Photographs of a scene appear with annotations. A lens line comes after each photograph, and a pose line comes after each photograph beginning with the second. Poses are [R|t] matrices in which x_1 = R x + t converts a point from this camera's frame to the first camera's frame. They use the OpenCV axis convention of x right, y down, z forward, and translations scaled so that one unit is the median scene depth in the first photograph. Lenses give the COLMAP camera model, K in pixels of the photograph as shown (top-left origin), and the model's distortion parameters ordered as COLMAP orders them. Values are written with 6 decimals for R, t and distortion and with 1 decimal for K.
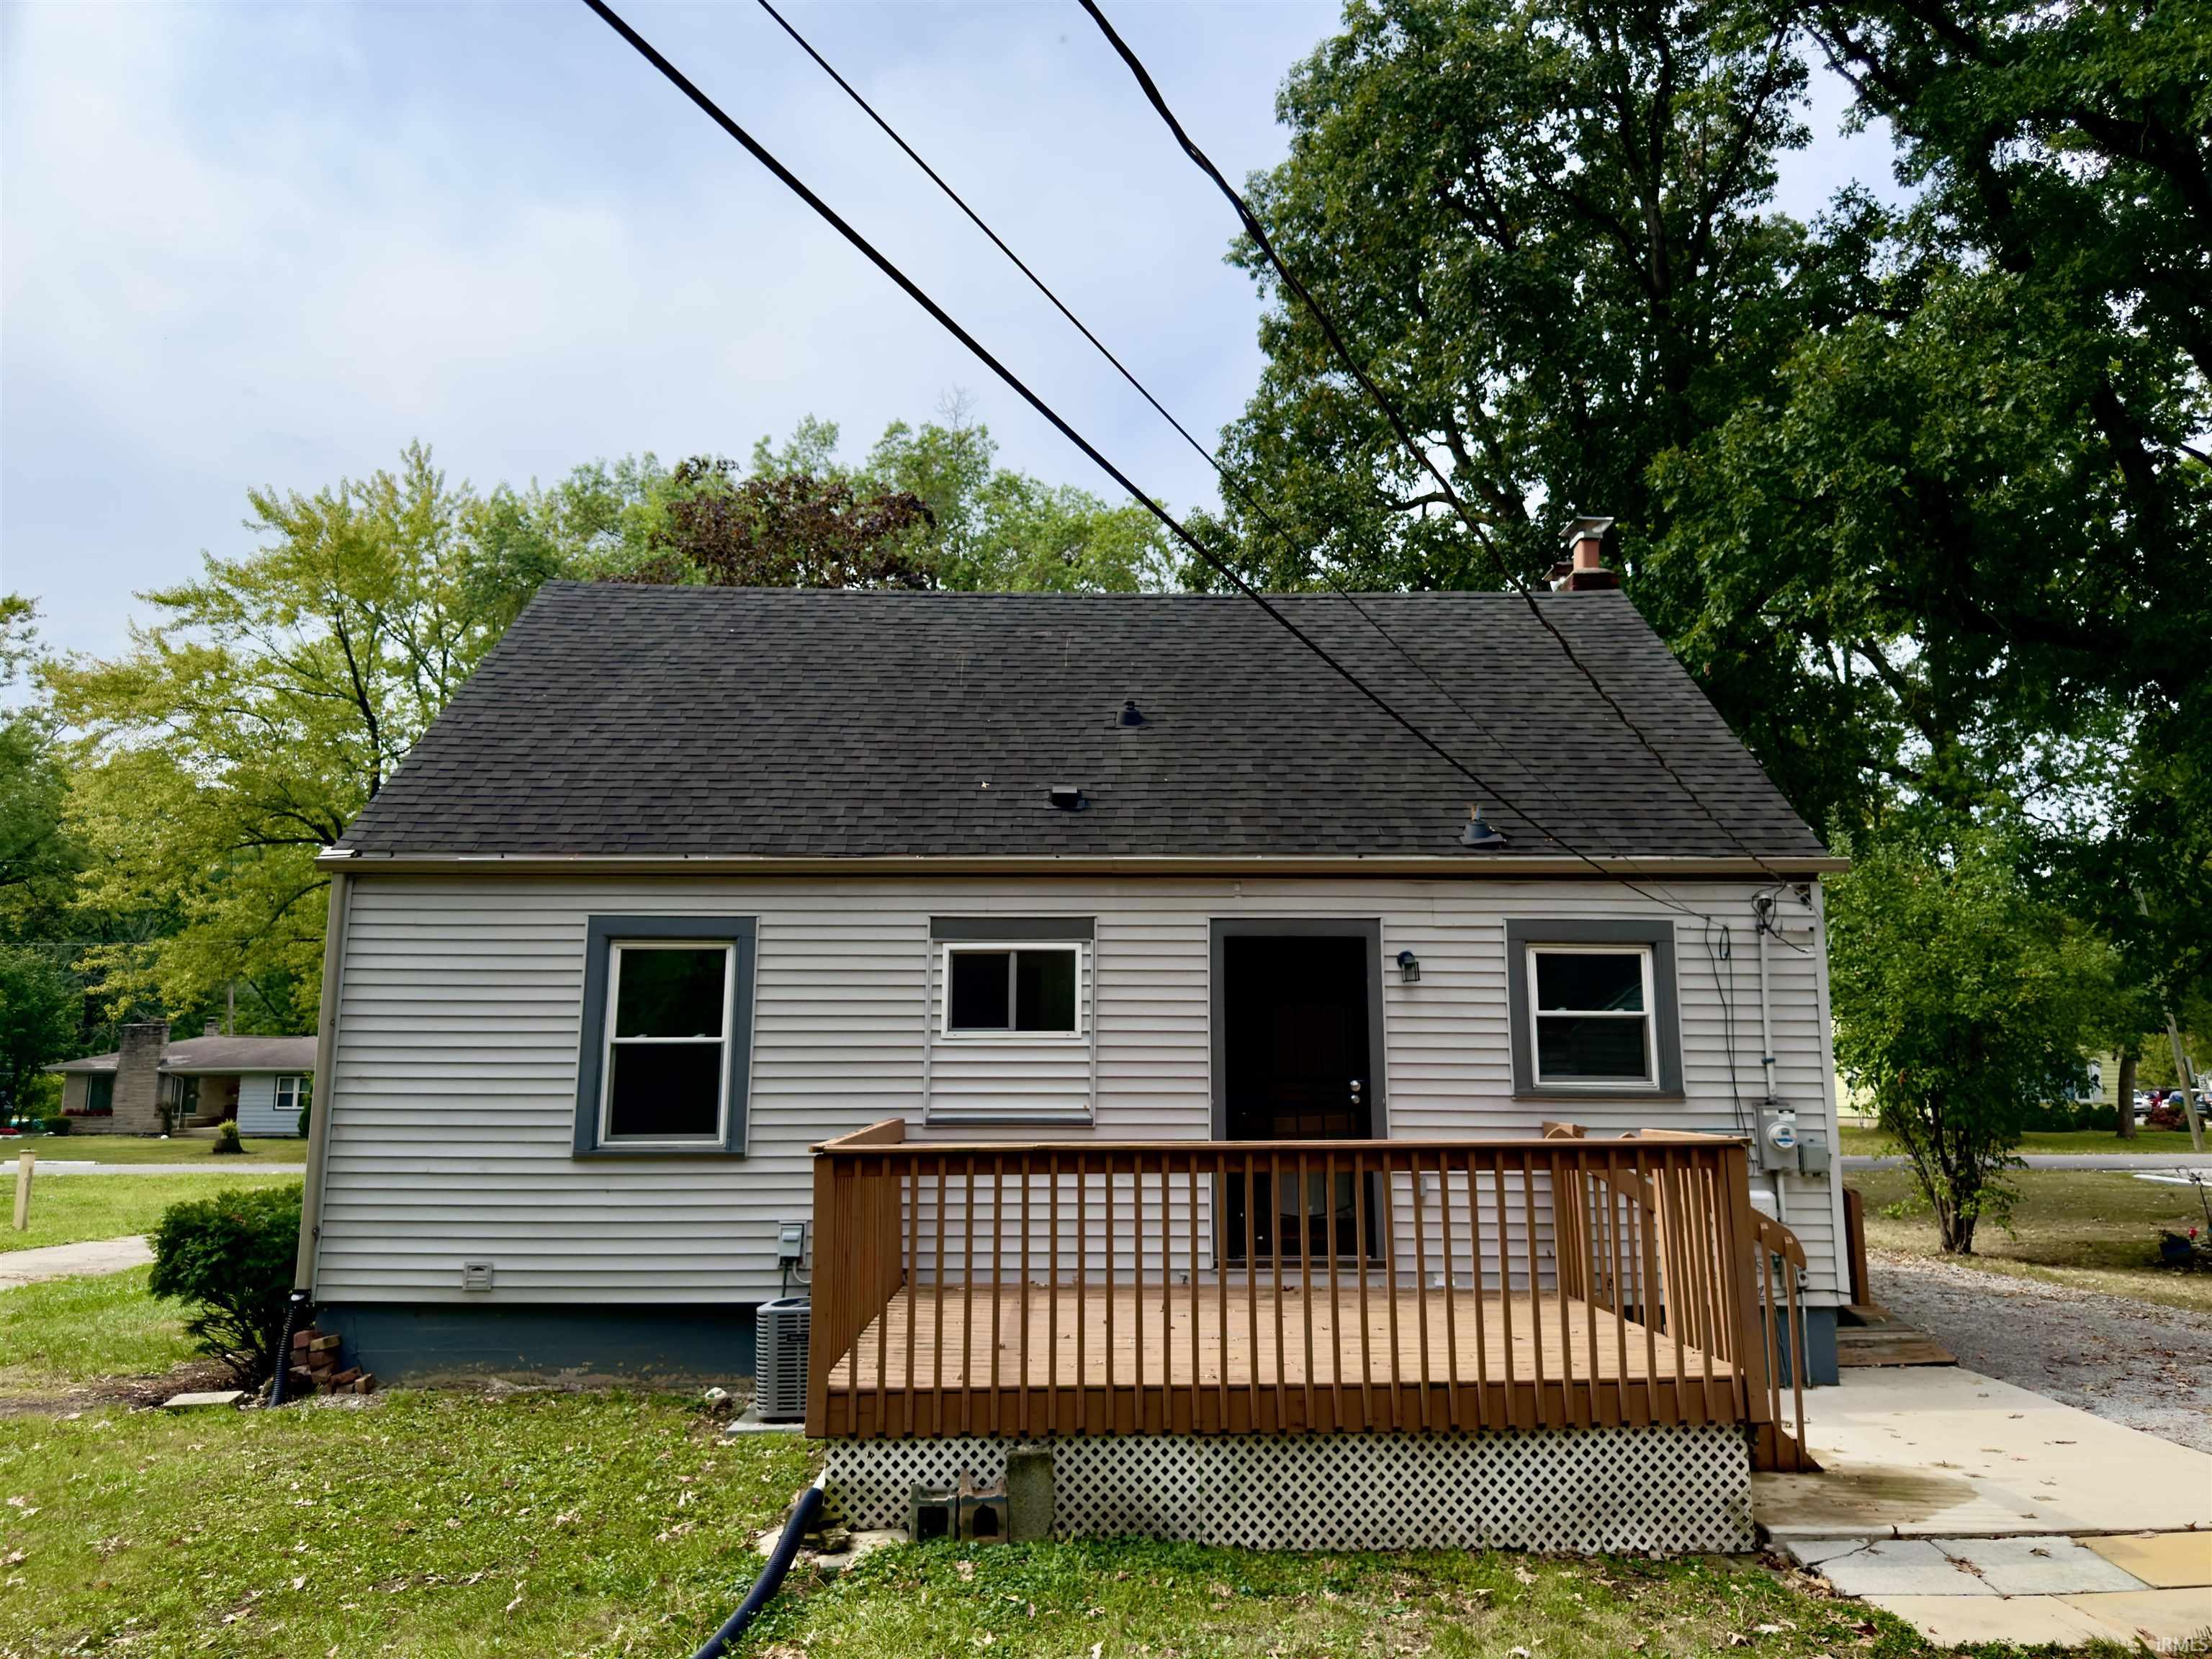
lens RADIAL K [[1556.2, 0, 1115.5], [0, 1556.2, 804.7], [0, 0, 1]] dist [0.105588, -0.154177]
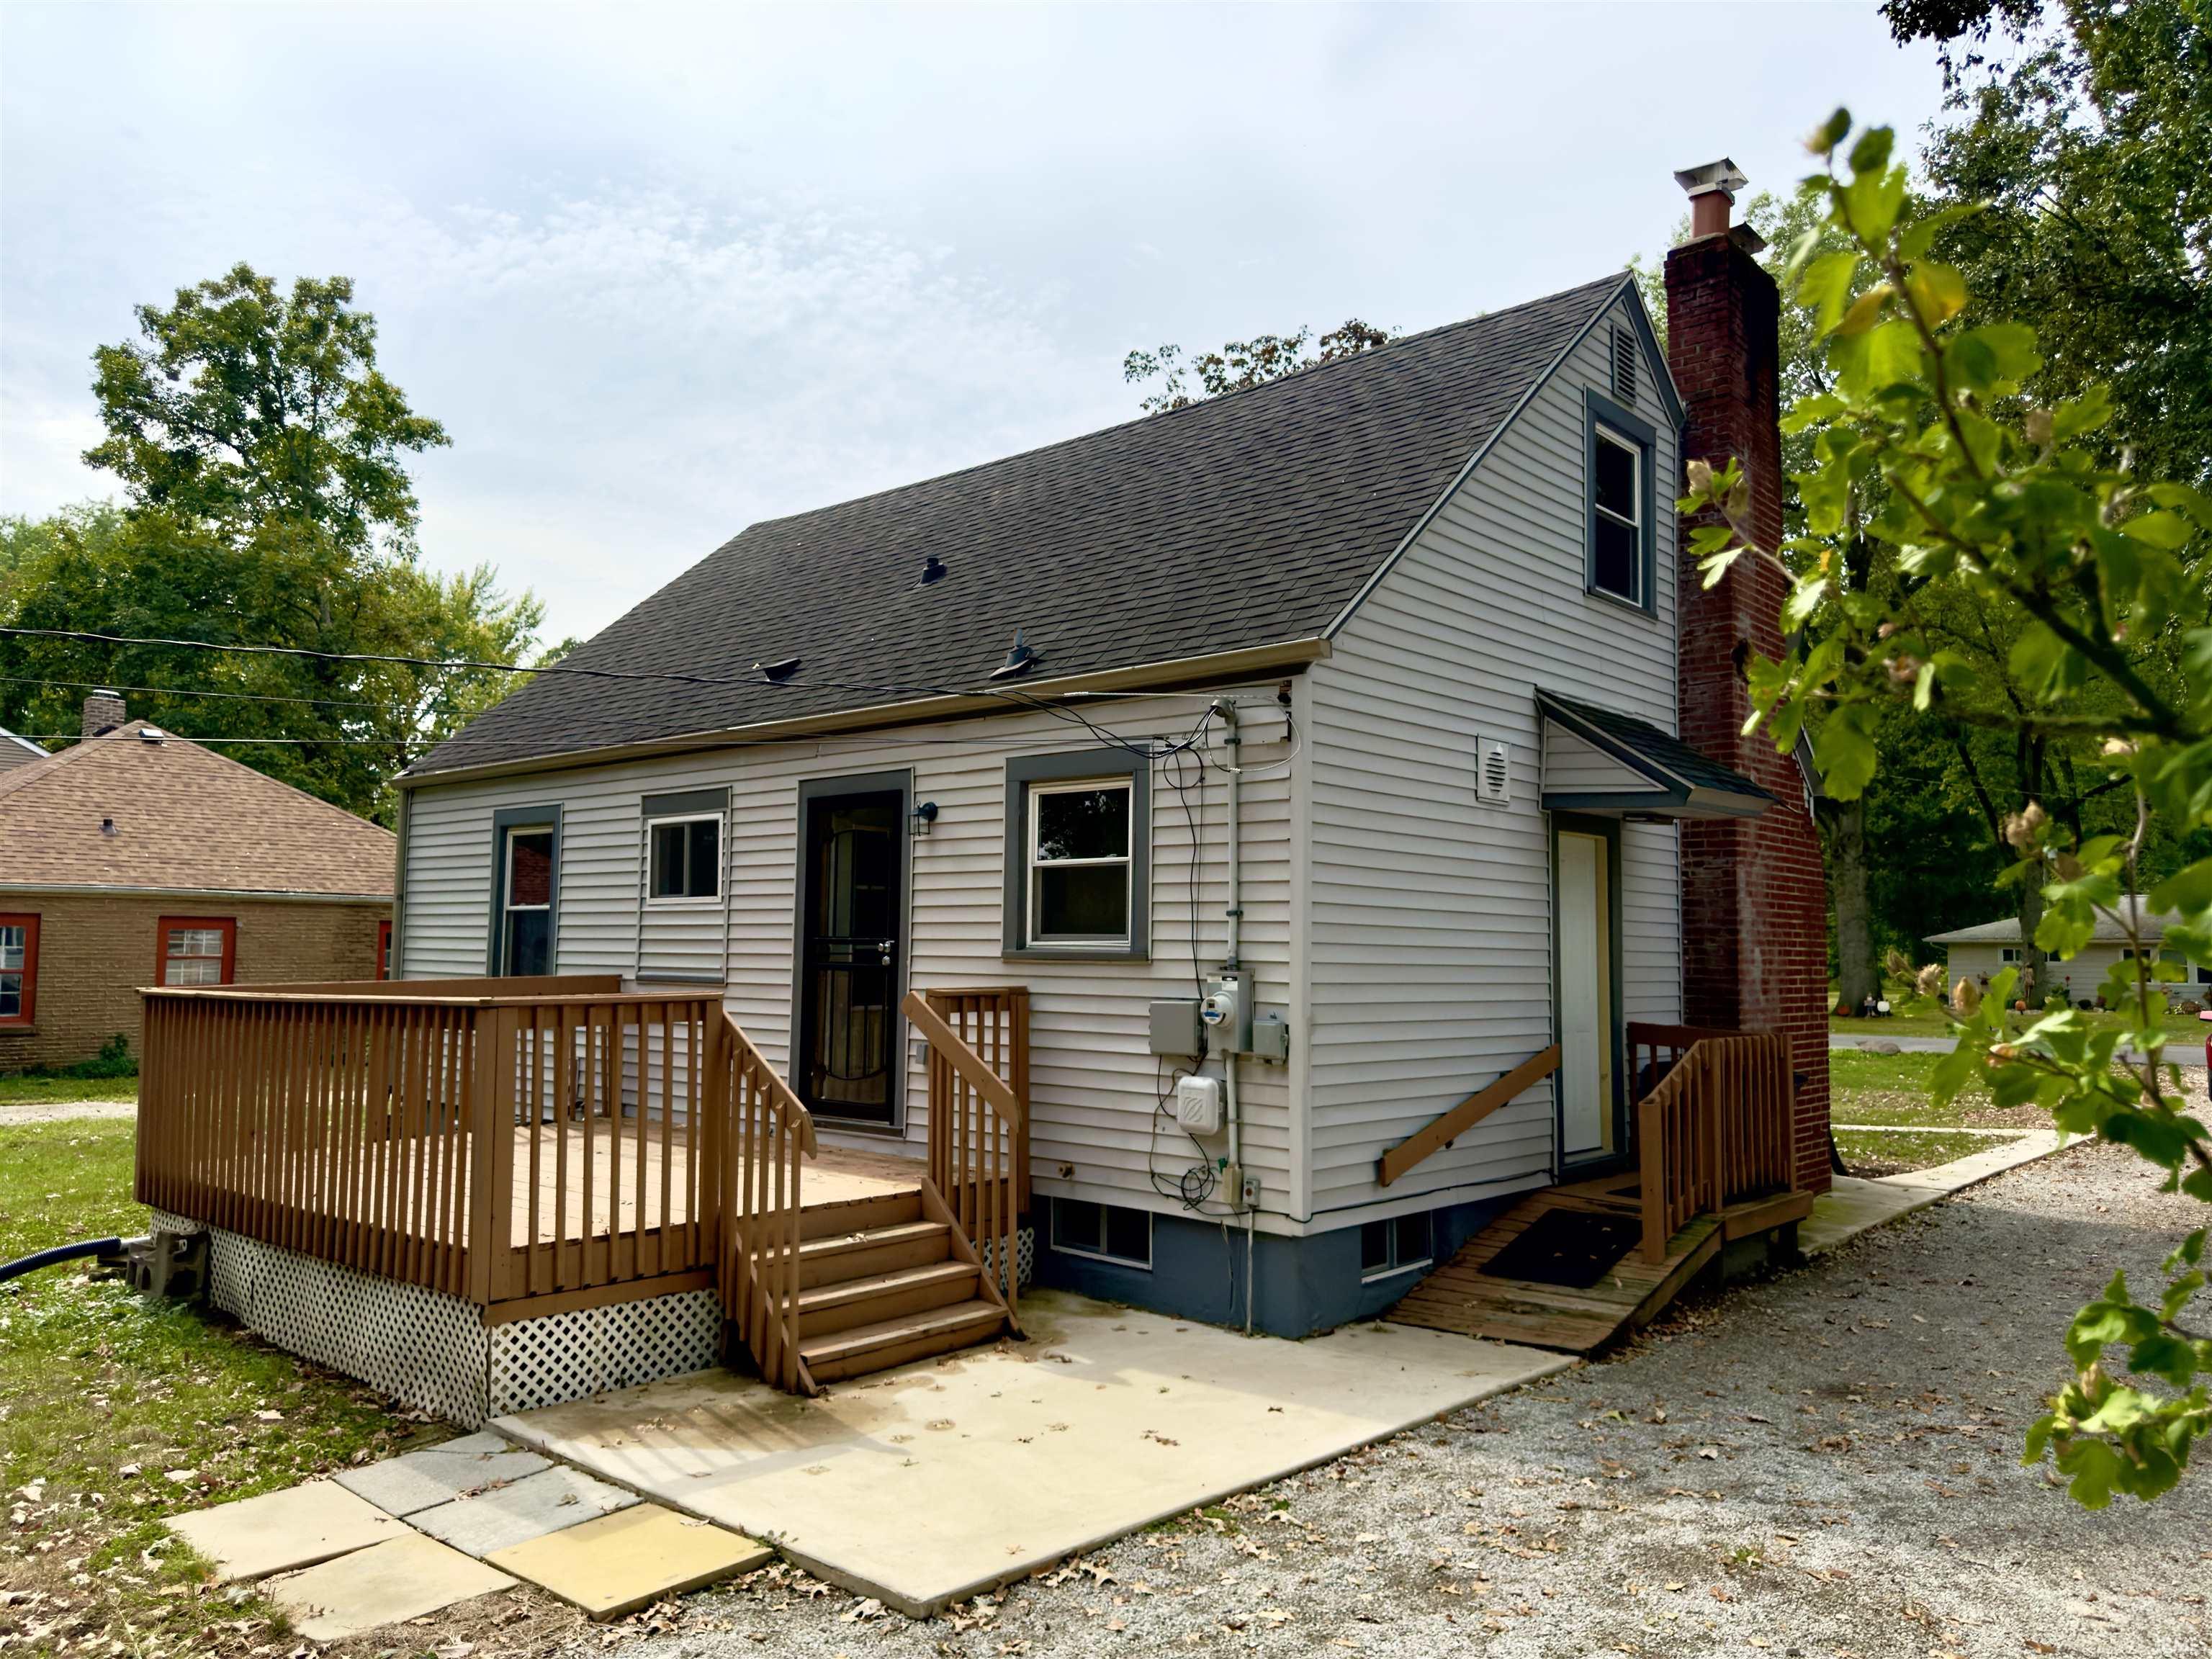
lens RADIAL K [[1556.2, 0, 1115.5], [0, 1556.2, 804.7], [0, 0, 1]] dist [0.105588, -0.154177]
pose [[0.740827, -0.056148, -0.669345, 0.881020], [0.121567, 0.991252, 0.051398, 0.062095], [0.660604, -0.119447, 0.741171, 0.398770]]
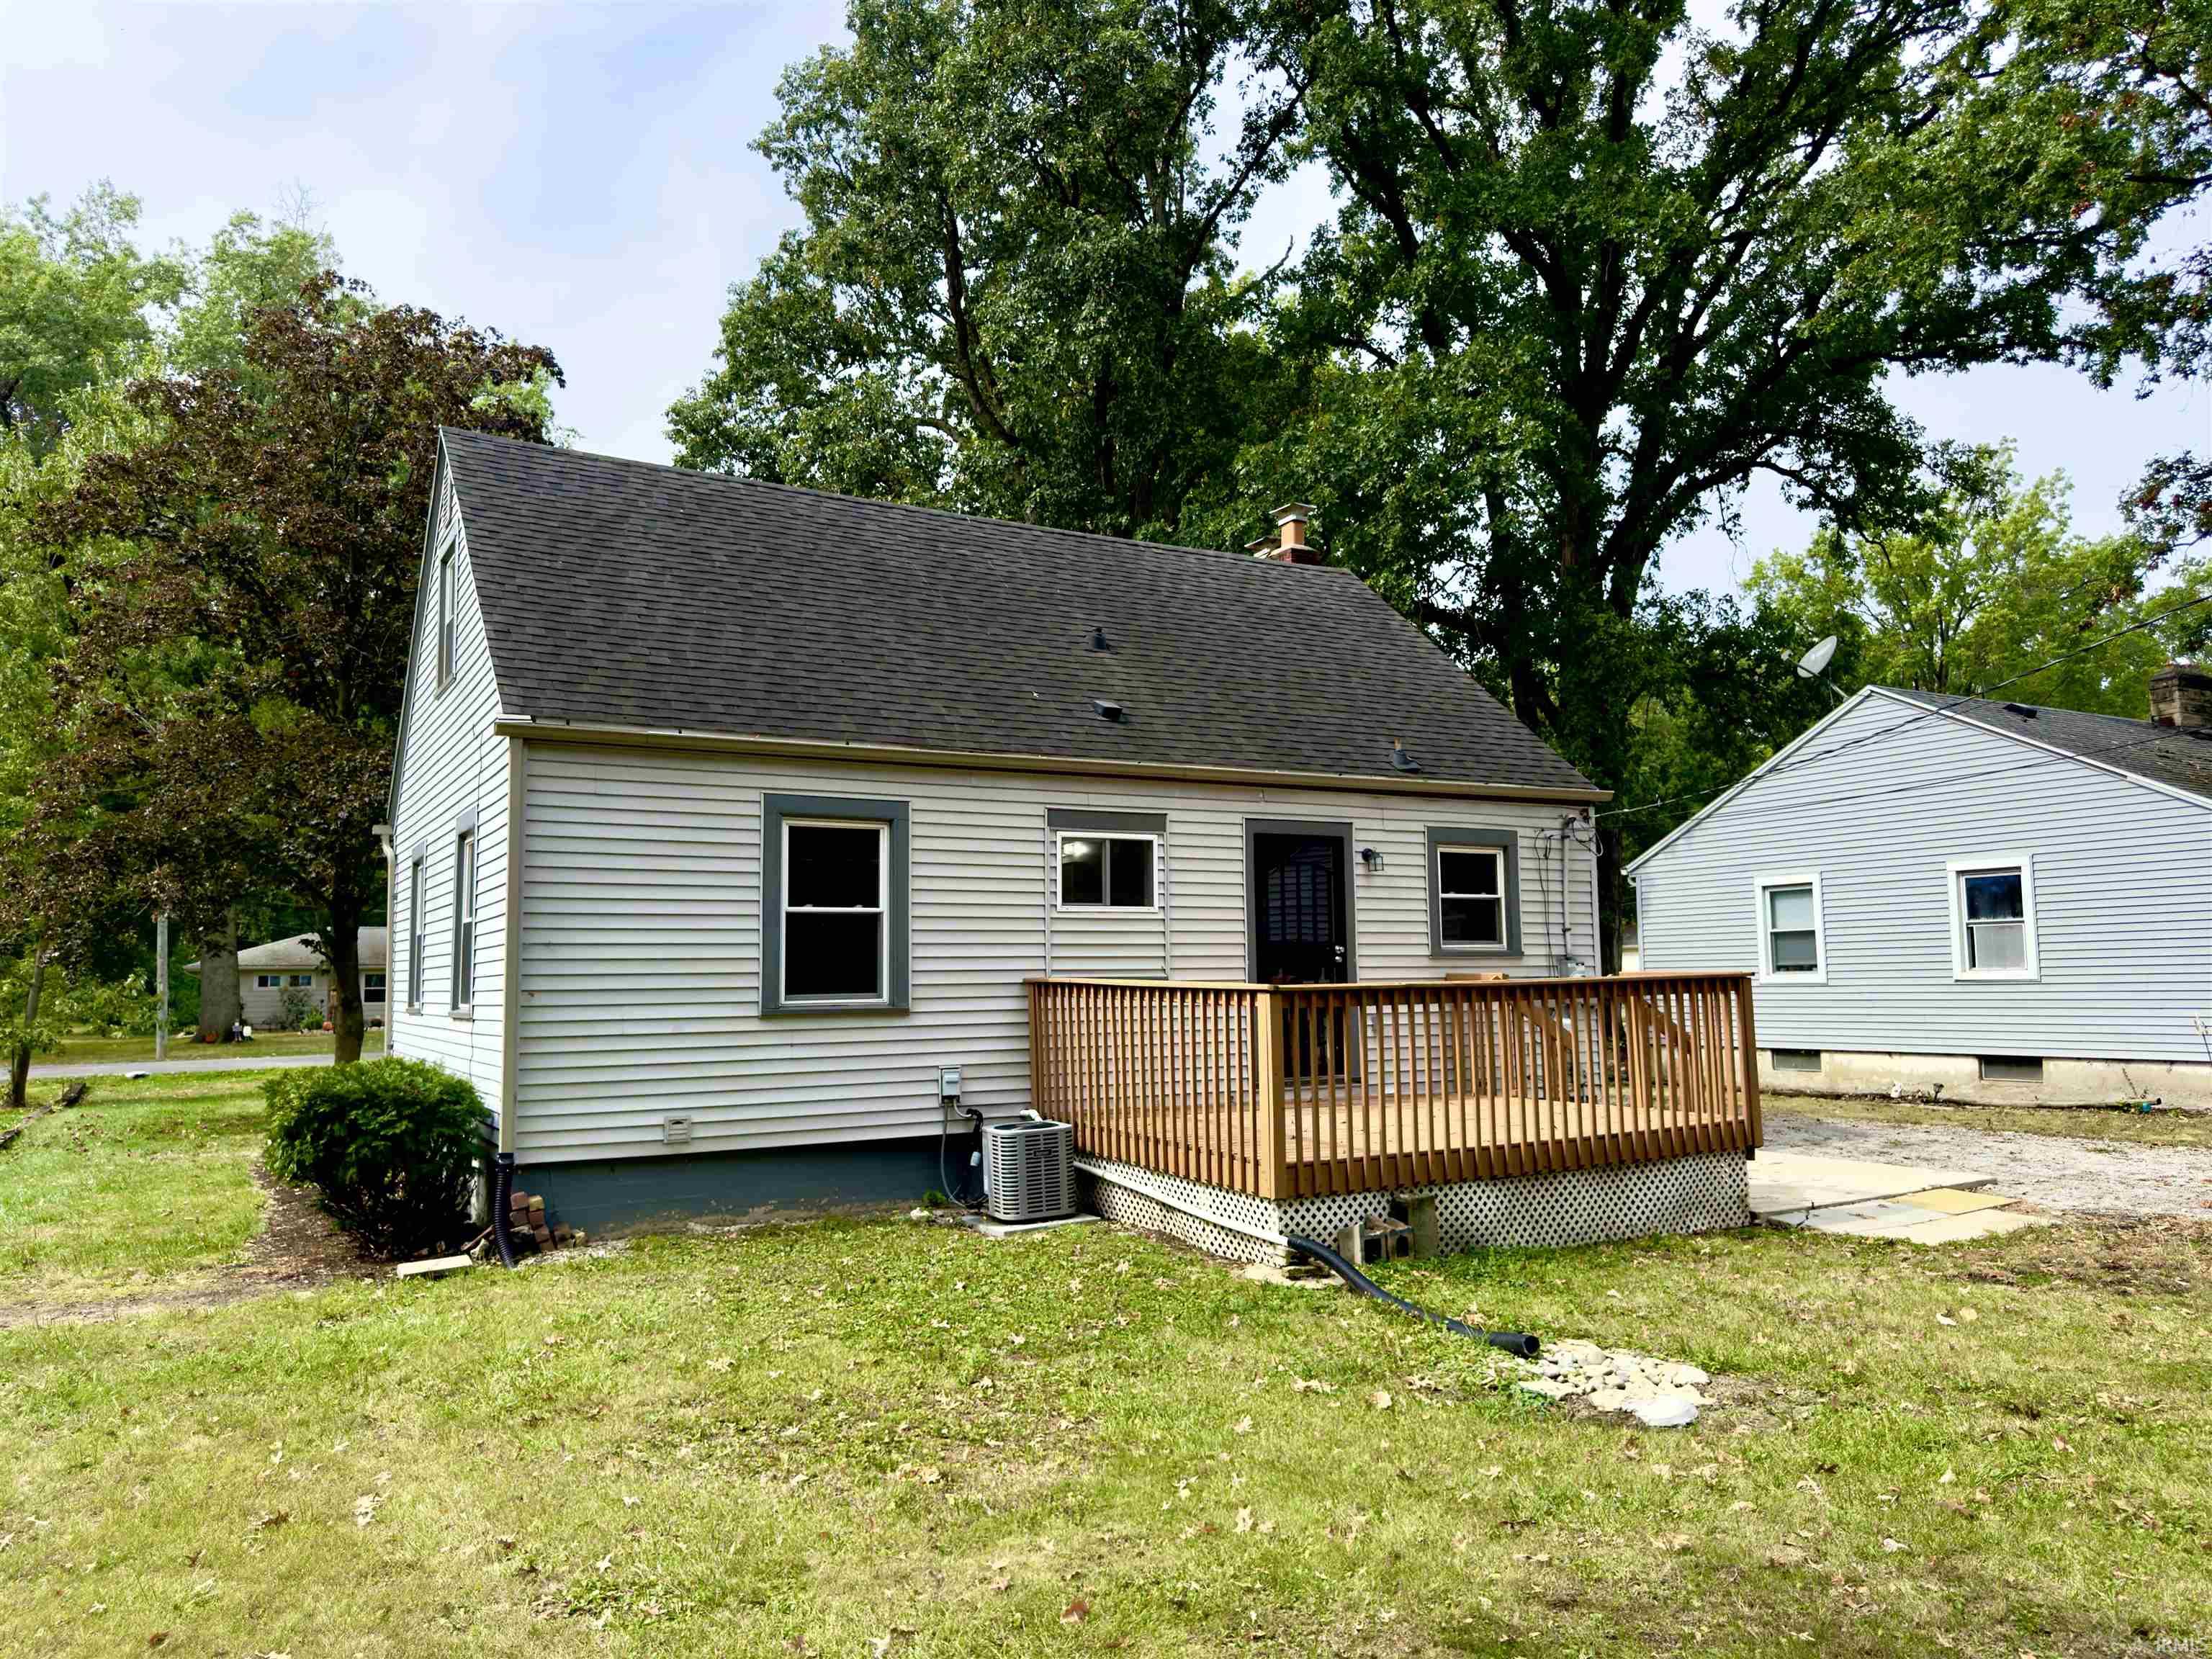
lens RADIAL K [[1556.2, 0, 1115.5], [0, 1556.2, 804.7], [0, 0, 1]] dist [0.105588, -0.154177]
pose [[0.868831, 0.041030, 0.493407, -0.654633], [-0.074600, 0.996032, 0.048536, 0.009150], [-0.489457, -0.078977, 0.868444, -0.037316]]
